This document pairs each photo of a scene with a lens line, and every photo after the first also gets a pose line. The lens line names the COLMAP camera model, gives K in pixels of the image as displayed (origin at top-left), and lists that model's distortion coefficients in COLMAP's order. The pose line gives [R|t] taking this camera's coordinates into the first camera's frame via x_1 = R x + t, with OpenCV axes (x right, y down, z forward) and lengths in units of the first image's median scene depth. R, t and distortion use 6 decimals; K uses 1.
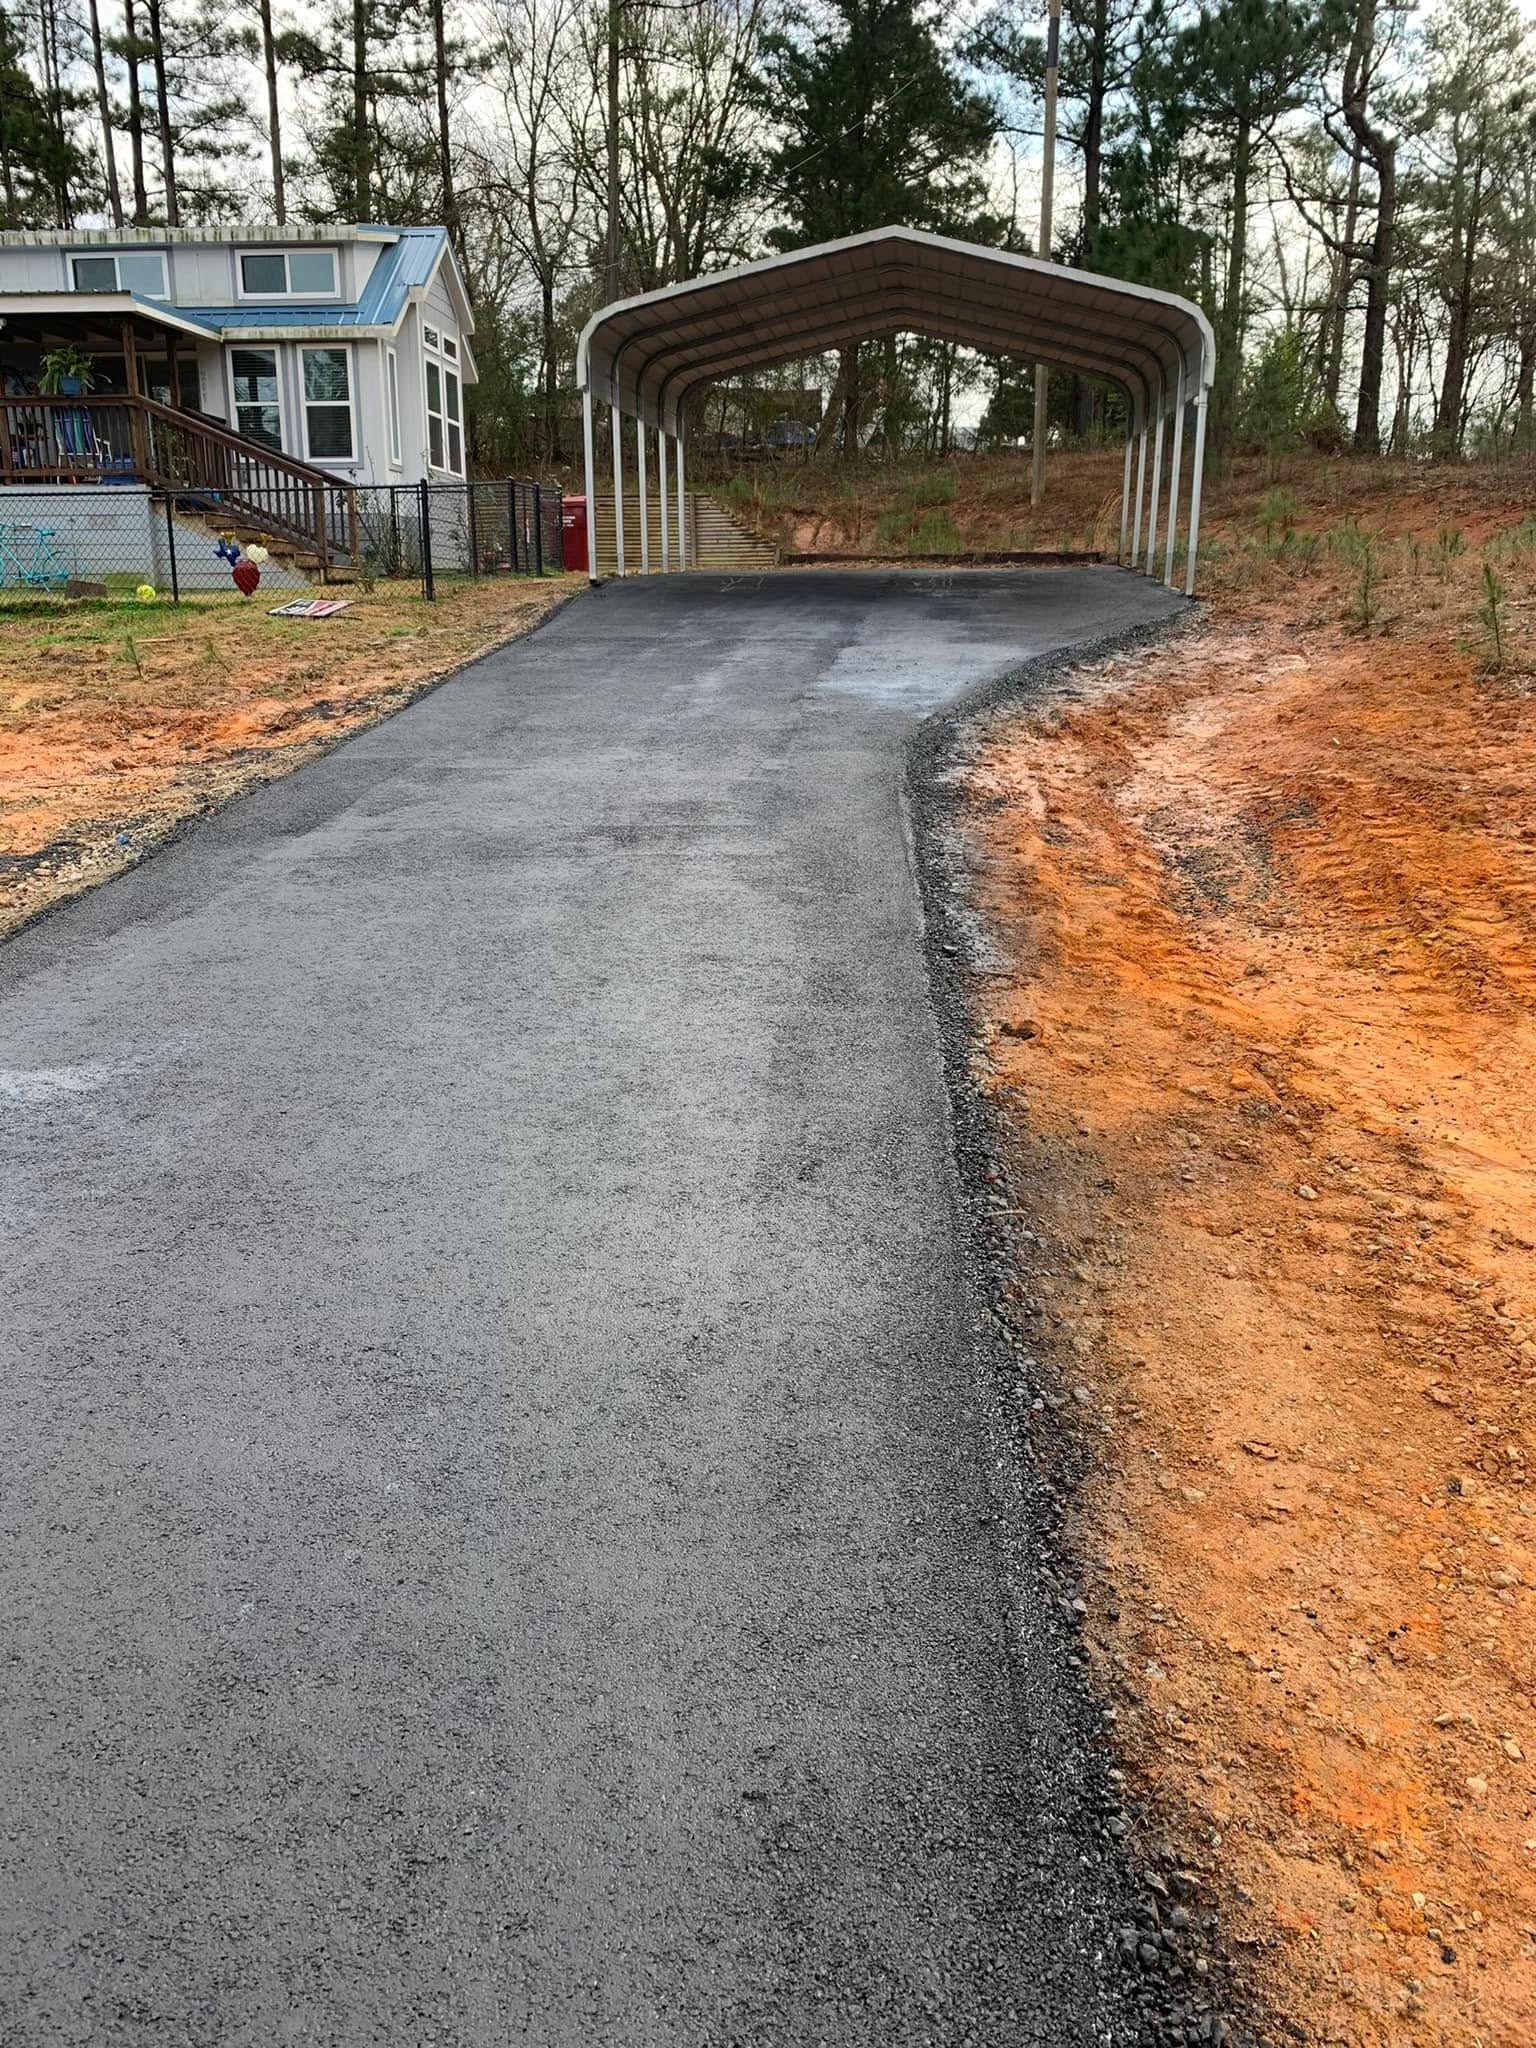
lens RADIAL K [[1548.0, 0, 773.6], [0, 1548.0, 1028.8], [0, 0, 1]] dist [0.038566, -0.067312]
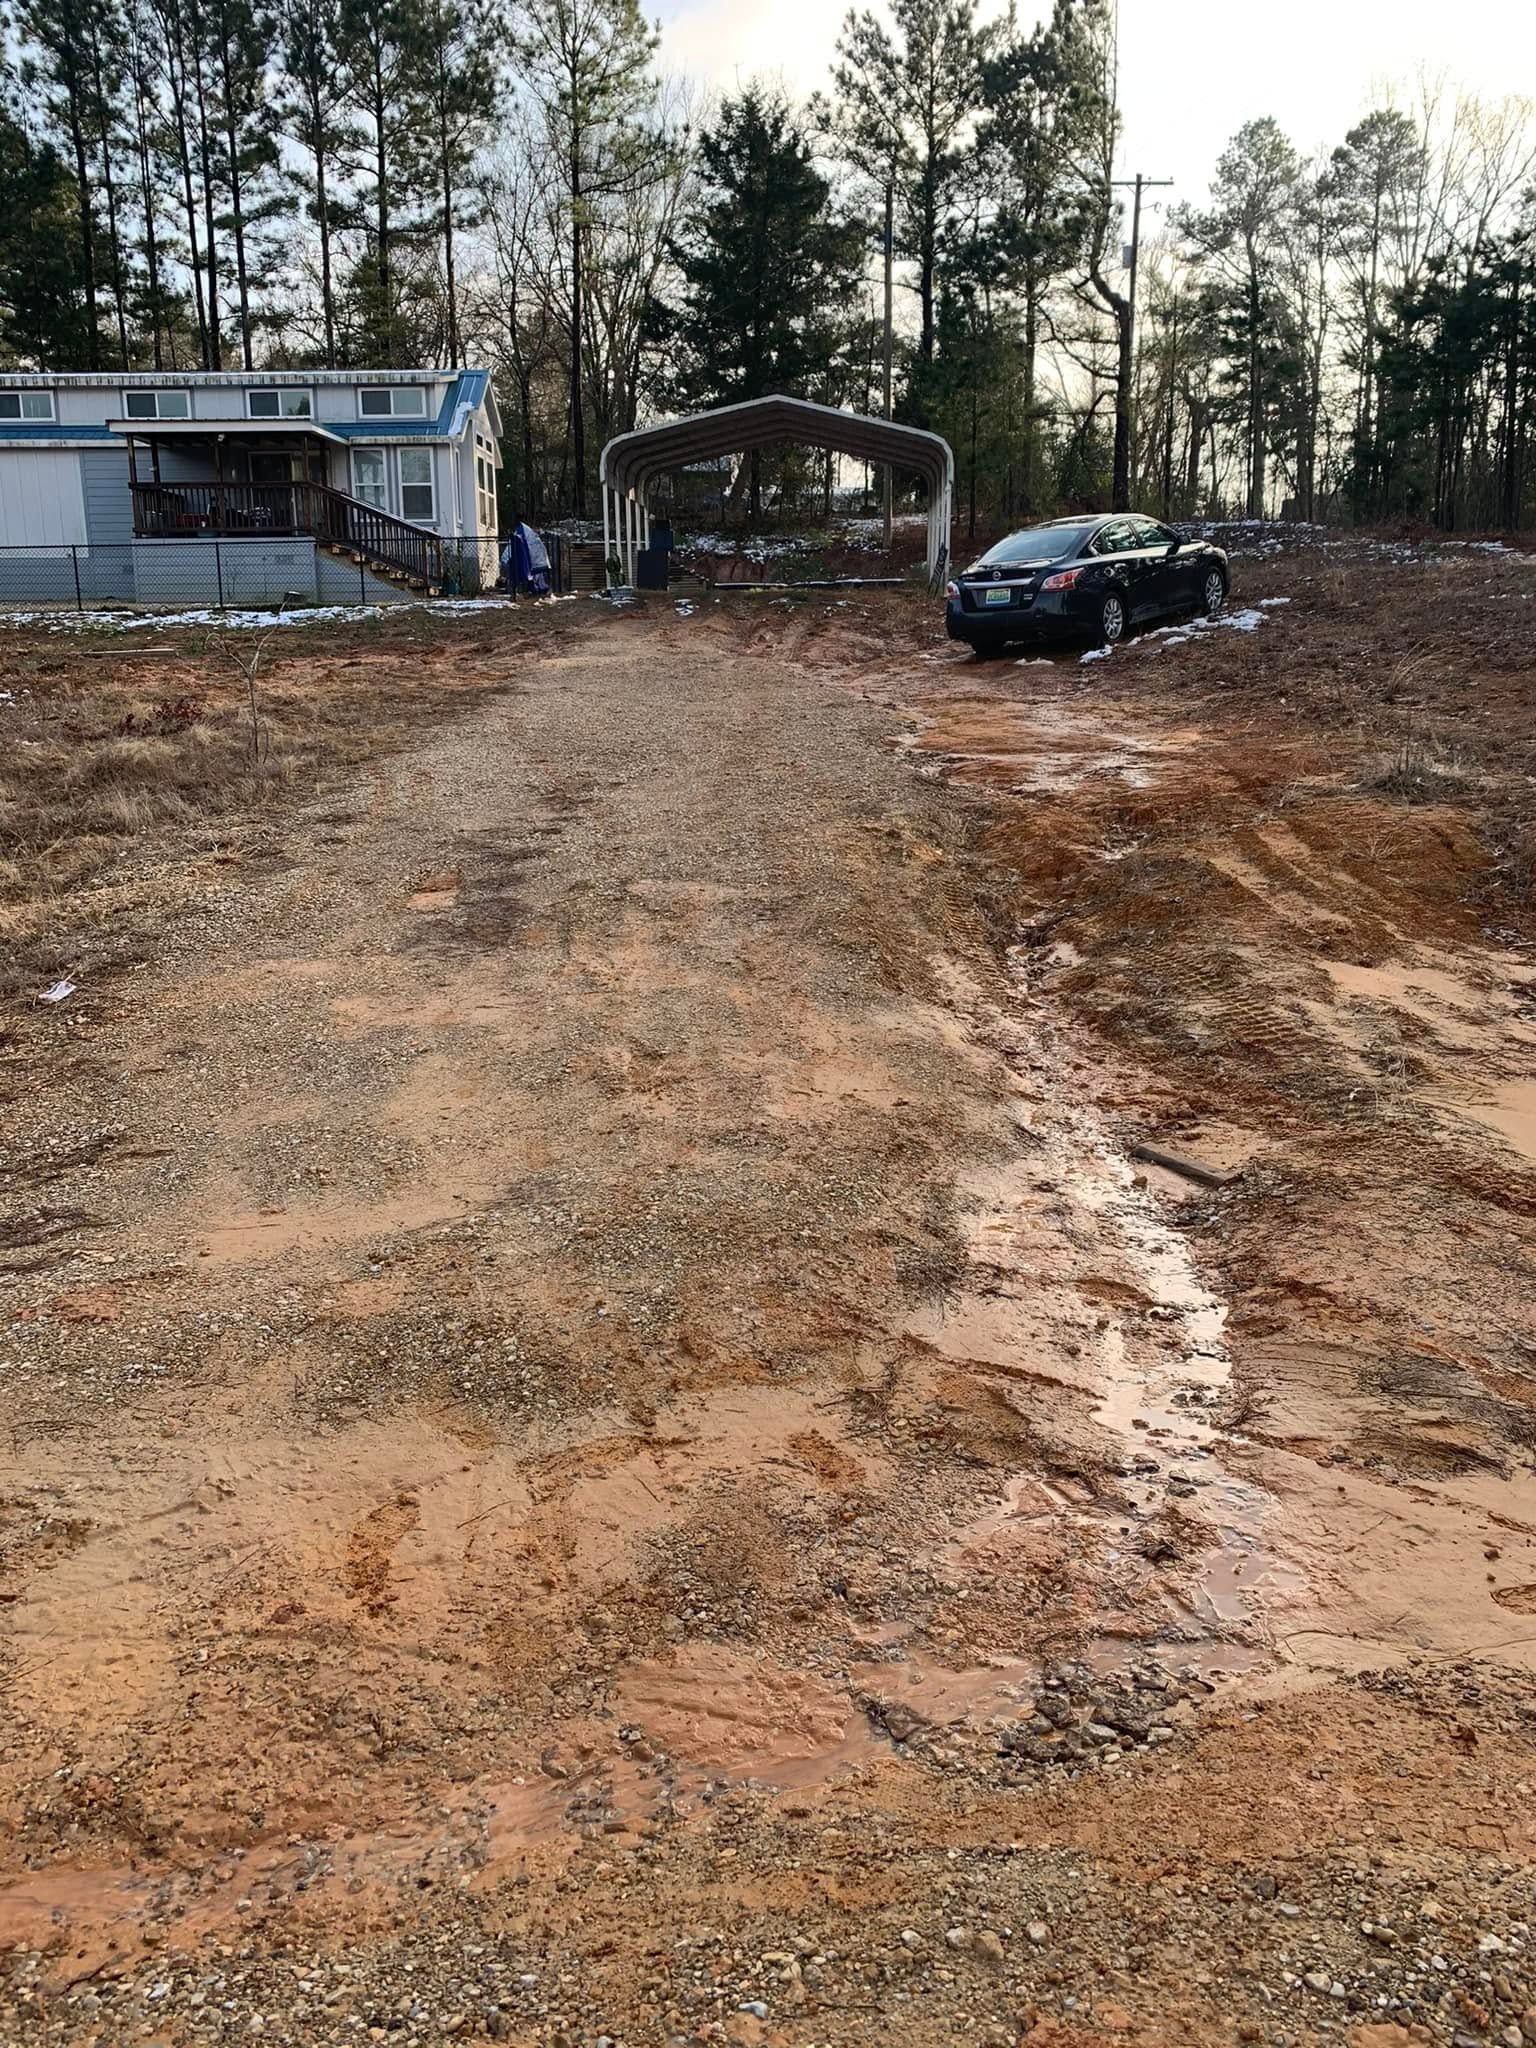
lens RADIAL K [[1548.0, 0, 764.7], [0, 1548.0, 1009.5], [0, 0, 1]] dist [0.038566, -0.067312]
pose [[0.998912, -0.018969, 0.042607, -0.009732], [0.020841, 0.998816, -0.043947, 0.133225], [-0.041723, 0.044787, 0.998125, -0.364098]]
